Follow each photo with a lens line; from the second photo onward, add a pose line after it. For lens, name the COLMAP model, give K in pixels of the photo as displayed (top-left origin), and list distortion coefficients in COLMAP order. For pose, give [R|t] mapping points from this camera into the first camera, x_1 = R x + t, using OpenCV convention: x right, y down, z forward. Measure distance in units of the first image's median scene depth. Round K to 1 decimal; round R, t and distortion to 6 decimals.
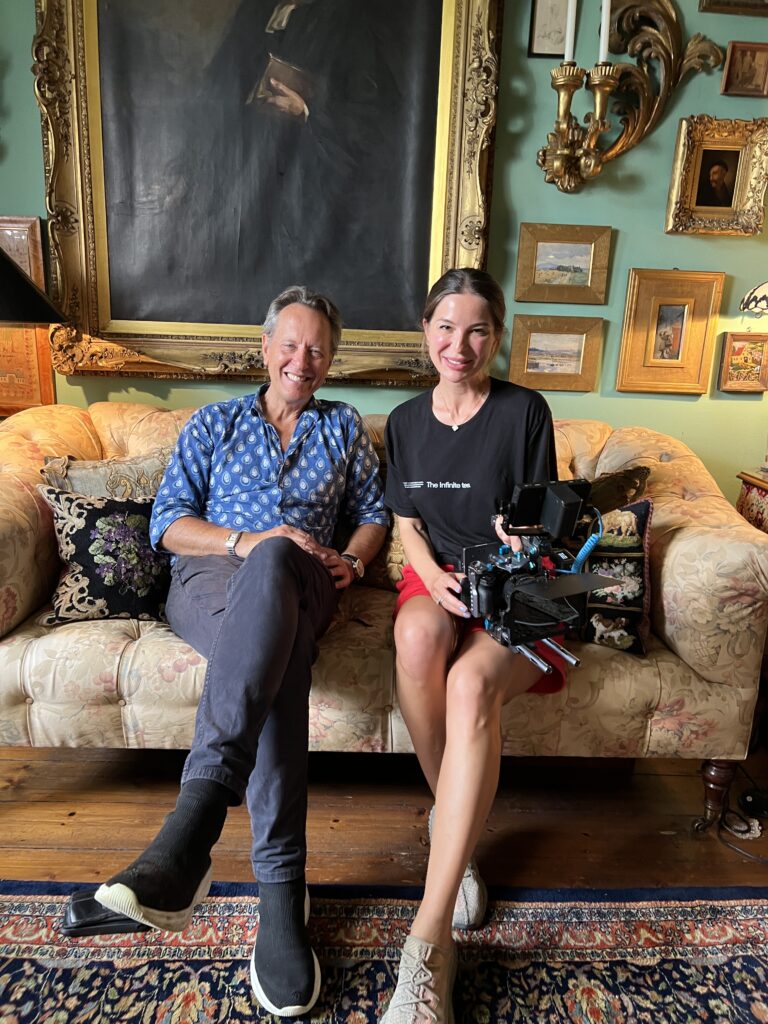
lens RADIAL K [[760.5, 0, 389.1], [0, 760.5, 510.1], [0, 0, 1]] dist [0.037922, -0.036887]
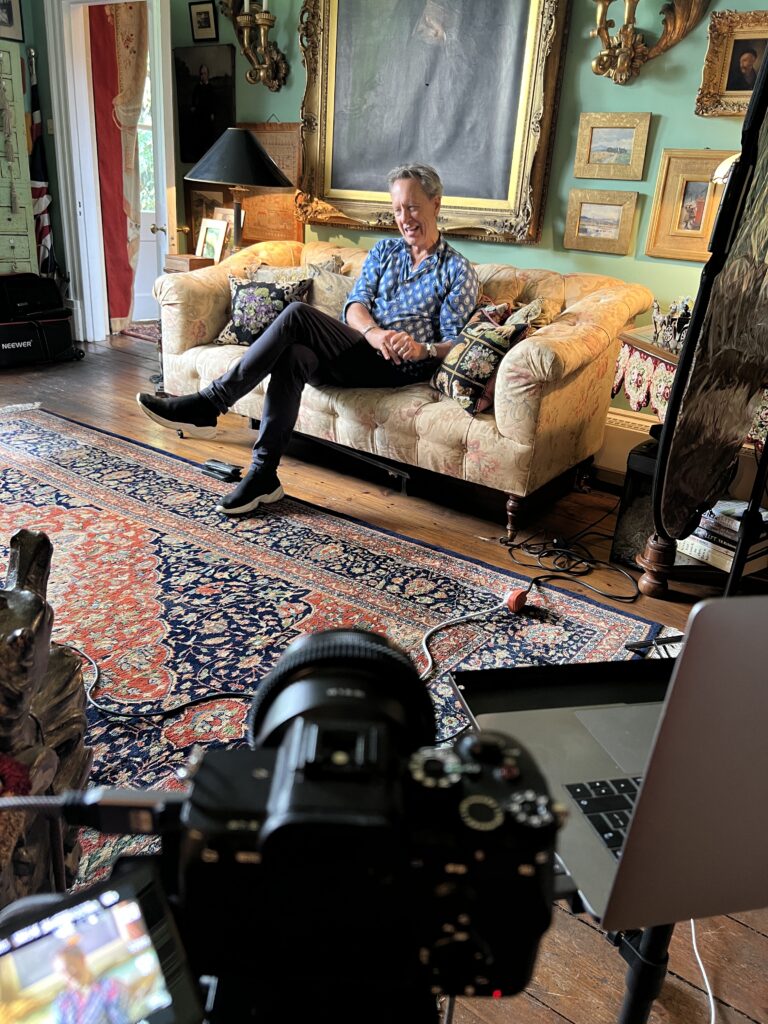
lens RADIAL K [[760.5, 0, 389.1], [0, 760.5, 510.1], [0, 0, 1]] dist [0.037922, -0.036887]
pose [[0.795962, 0.245128, -0.553495, 0.797778], [-0.177159, 0.968640, 0.174219, 0.103235], [0.578843, -0.040615, 0.814427, -0.262265]]
